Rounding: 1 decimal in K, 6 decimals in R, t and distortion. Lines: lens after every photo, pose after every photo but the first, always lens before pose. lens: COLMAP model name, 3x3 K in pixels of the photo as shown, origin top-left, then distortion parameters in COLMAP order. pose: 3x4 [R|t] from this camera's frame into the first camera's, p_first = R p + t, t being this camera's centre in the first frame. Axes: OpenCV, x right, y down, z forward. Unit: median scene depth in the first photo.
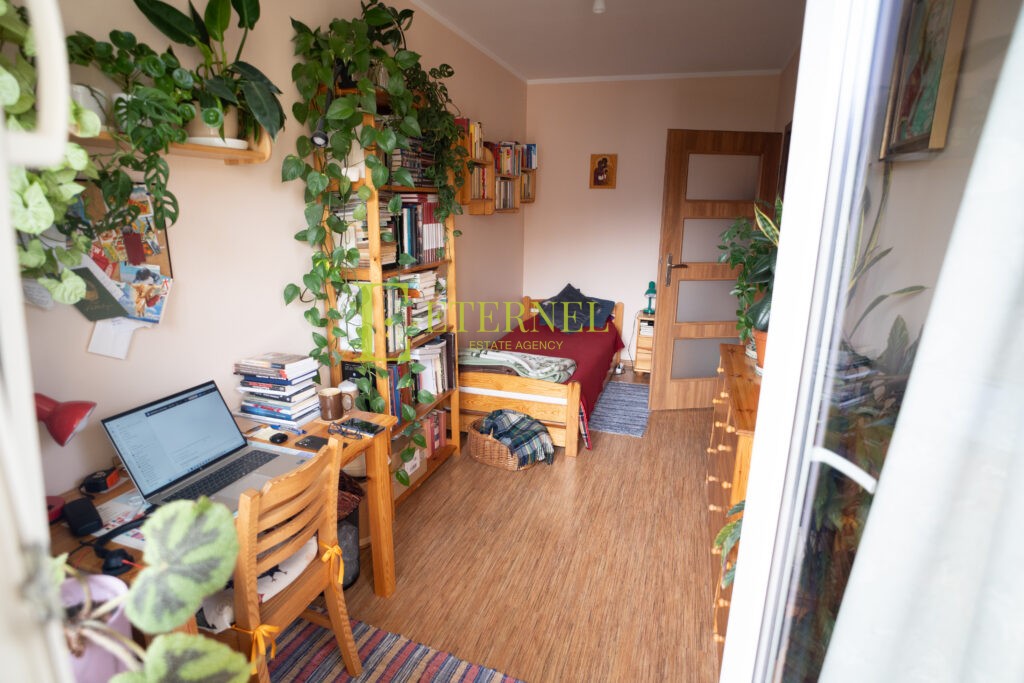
lens RADIAL K [[518.8, 0, 512.0], [0, 518.8, 341.5], [0, 0, 1]] dist [0.000511, 0.000124]
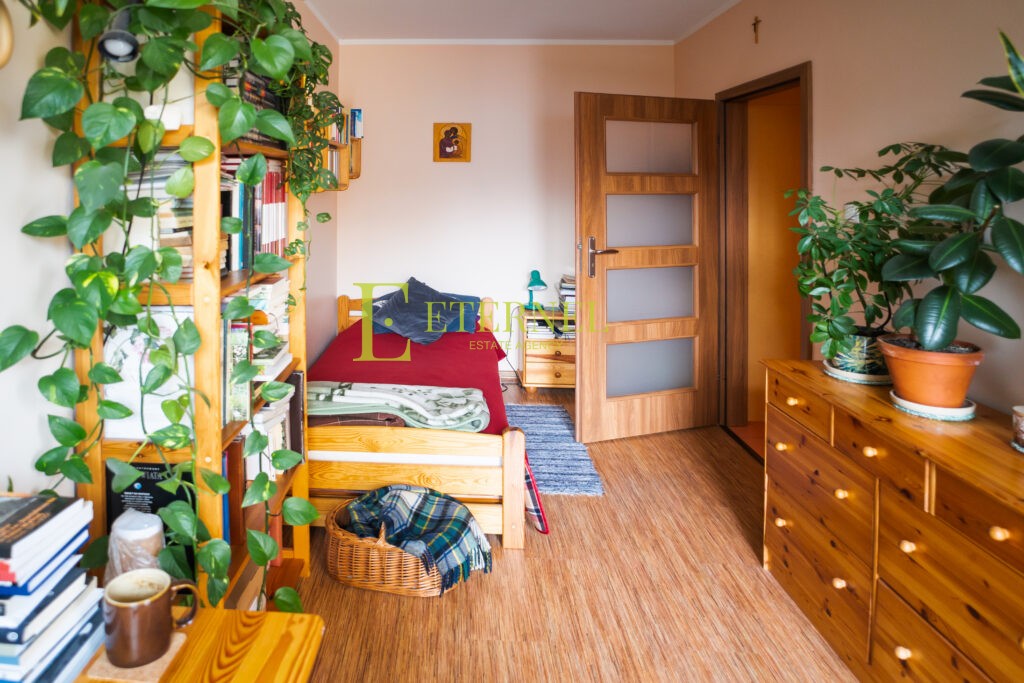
lens RADIAL K [[566.1, 0, 511.5], [0, 566.1, 200.6], [0, 0, 1]] dist [-0.017161, 0.000806]
pose [[0.921145, -0.008111, 0.389135, -0.157242], [0.096468, 0.973346, -0.208068, -0.056378], [-0.377075, 0.229200, 0.897375, 0.259982]]
